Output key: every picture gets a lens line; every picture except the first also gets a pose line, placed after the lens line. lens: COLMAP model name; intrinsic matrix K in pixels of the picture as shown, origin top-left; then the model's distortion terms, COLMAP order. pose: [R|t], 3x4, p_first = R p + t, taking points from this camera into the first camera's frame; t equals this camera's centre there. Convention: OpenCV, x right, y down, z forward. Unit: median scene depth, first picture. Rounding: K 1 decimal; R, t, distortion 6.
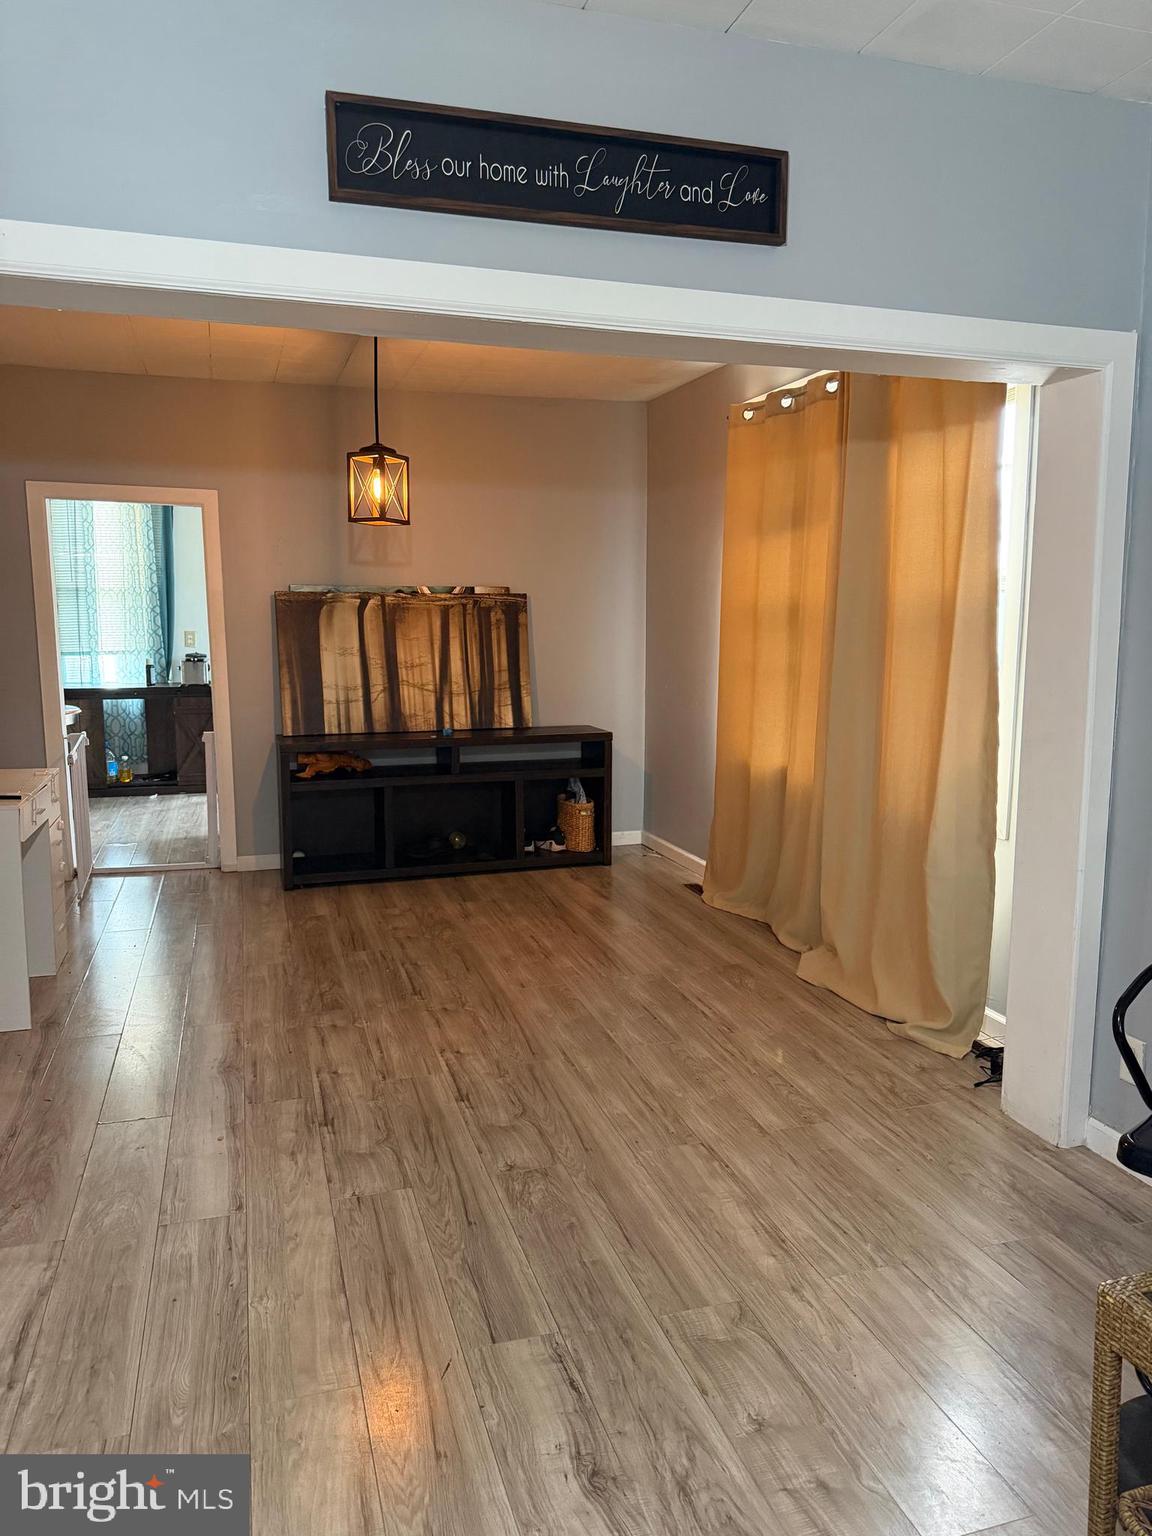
lens RADIAL K [[1076.2, 0, 576.0], [0, 1076.2, 768.0], [0, 0, 1]] dist [0.133006, -0.196842]
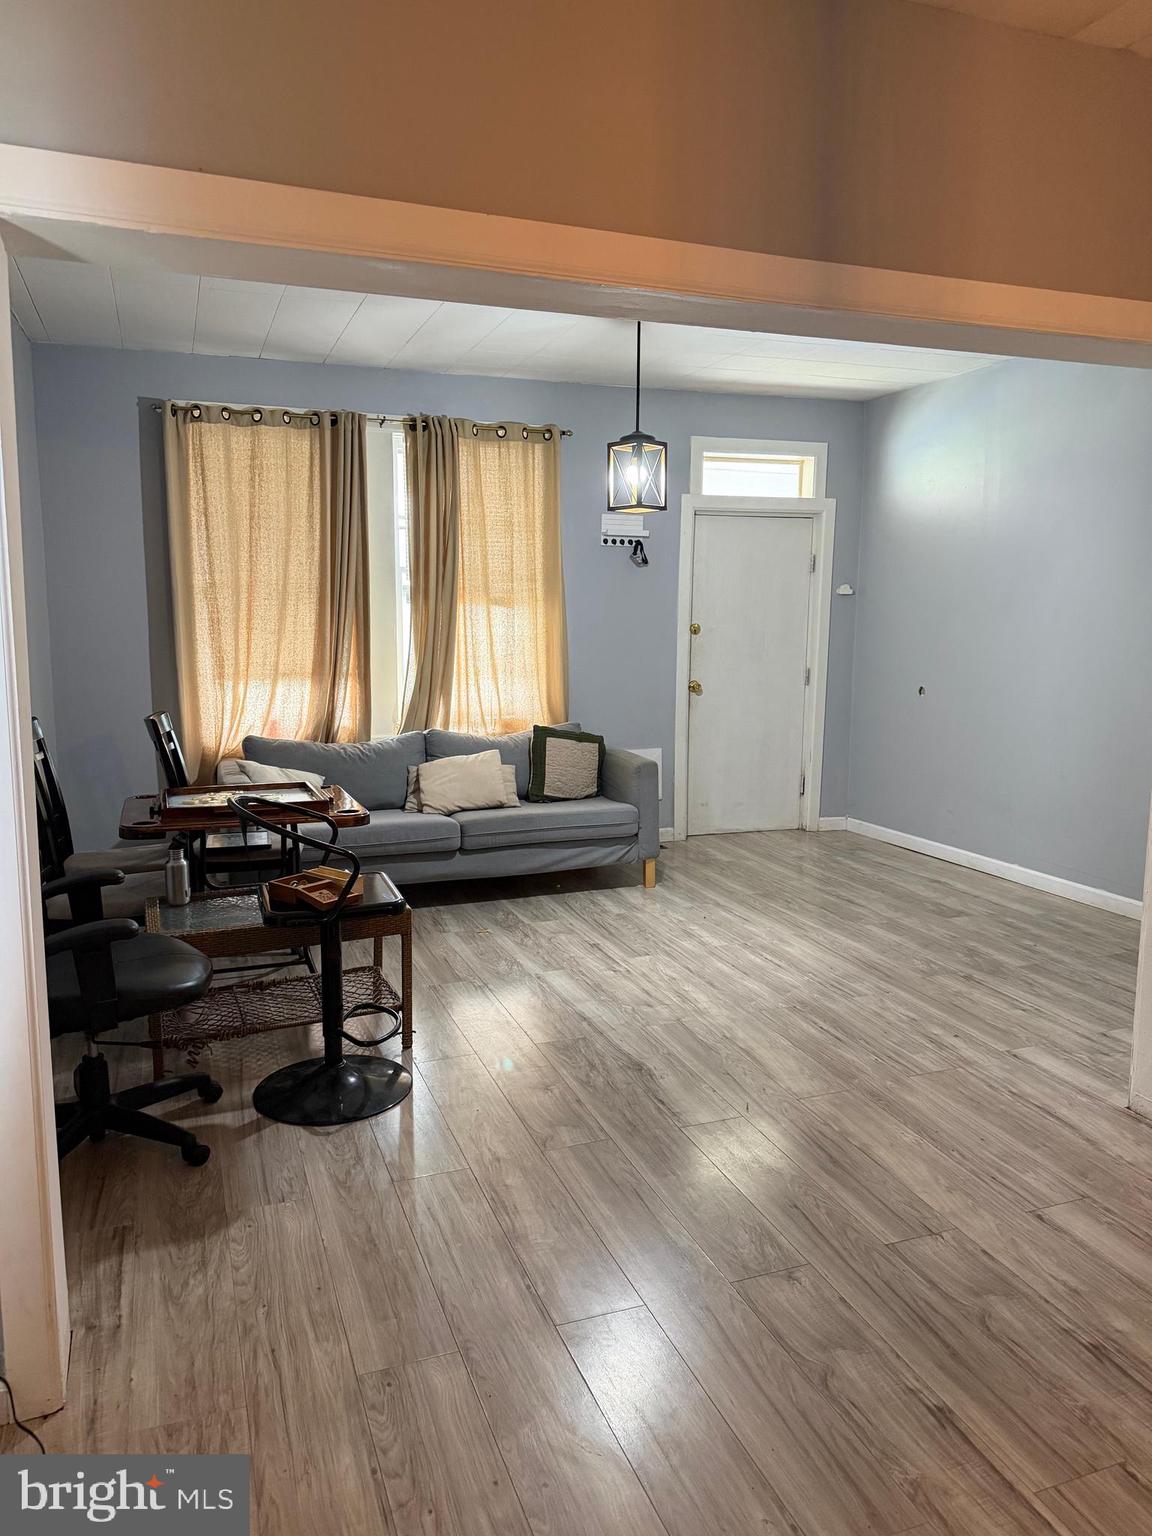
lens RADIAL K [[1076.2, 0, 576.0], [0, 1076.2, 768.0], [0, 0, 1]] dist [0.133006, -0.196842]
pose [[-0.998057, 0.004396, -0.062149, 0.076616], [-0.013613, 0.958020, 0.286377, -0.119690], [0.060799, 0.286667, -0.956099, 0.842976]]
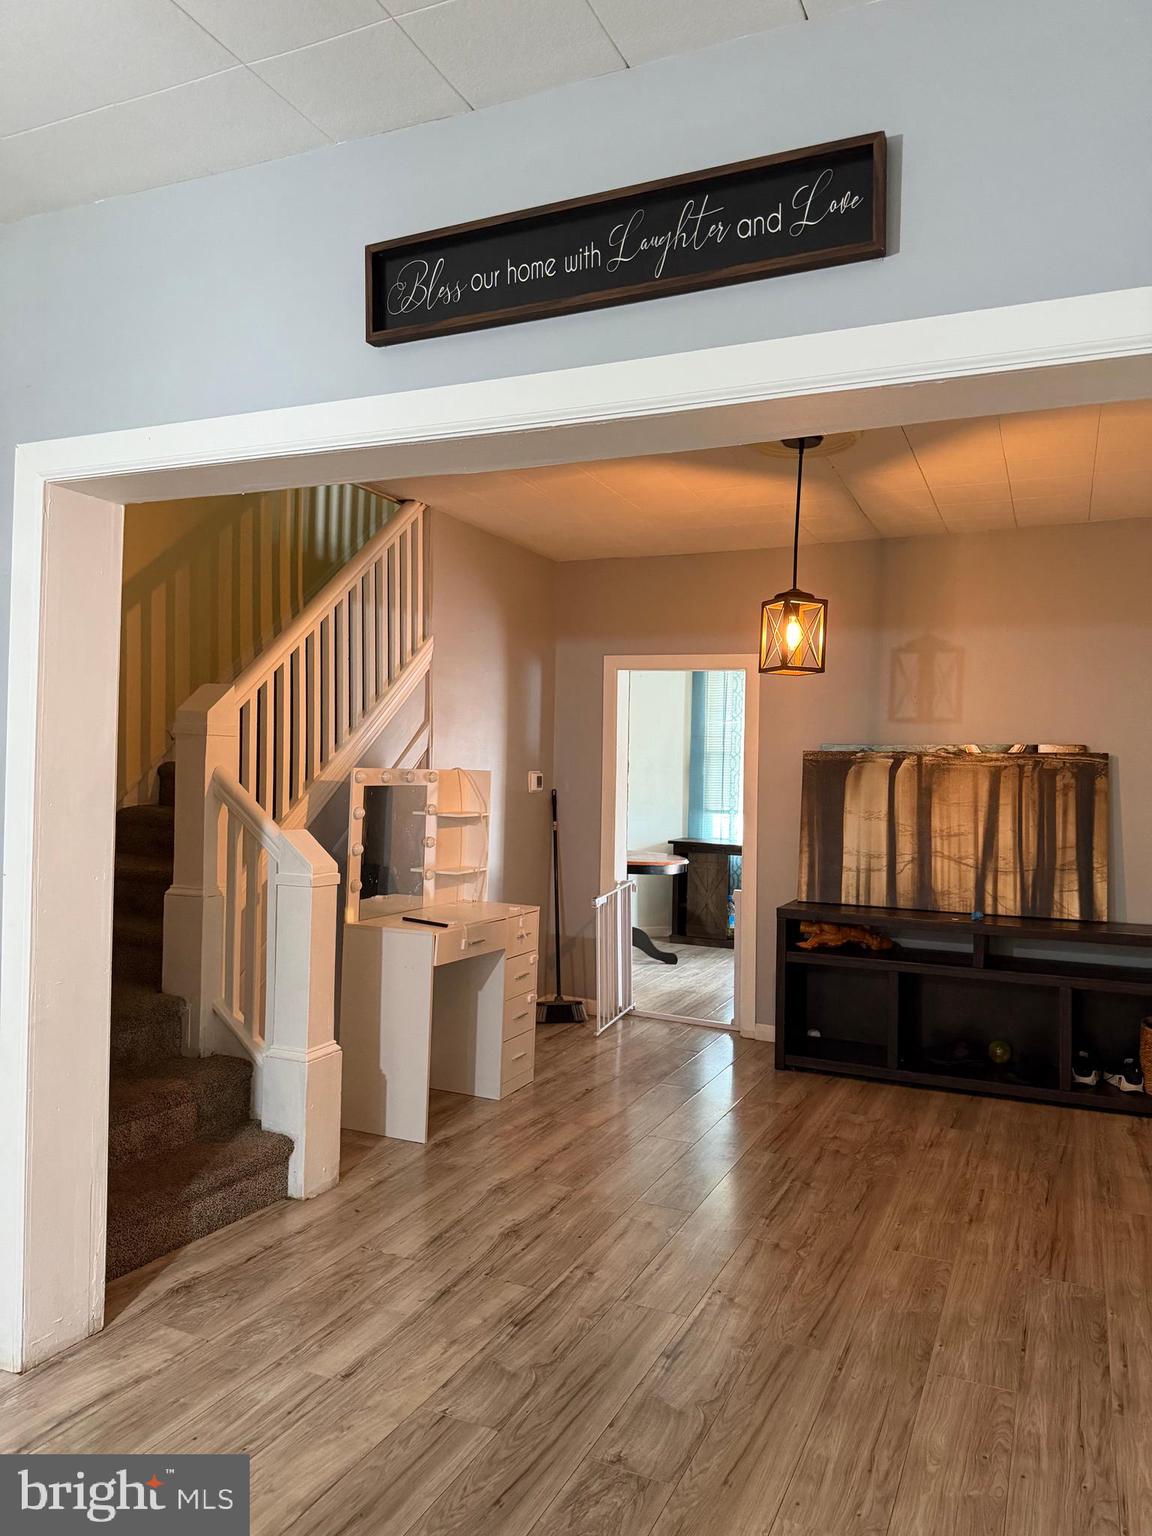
lens RADIAL K [[1084.6, 0, 576.0], [0, 1084.6, 768.0], [0, 0, 1]] dist [0.061552, -0.075927]
pose [[0.747700, 0.011697, -0.663933, 0.217652], [-0.116171, 0.986729, -0.113444, -0.014836], [0.653796, 0.161952, 0.739137, 0.162511]]
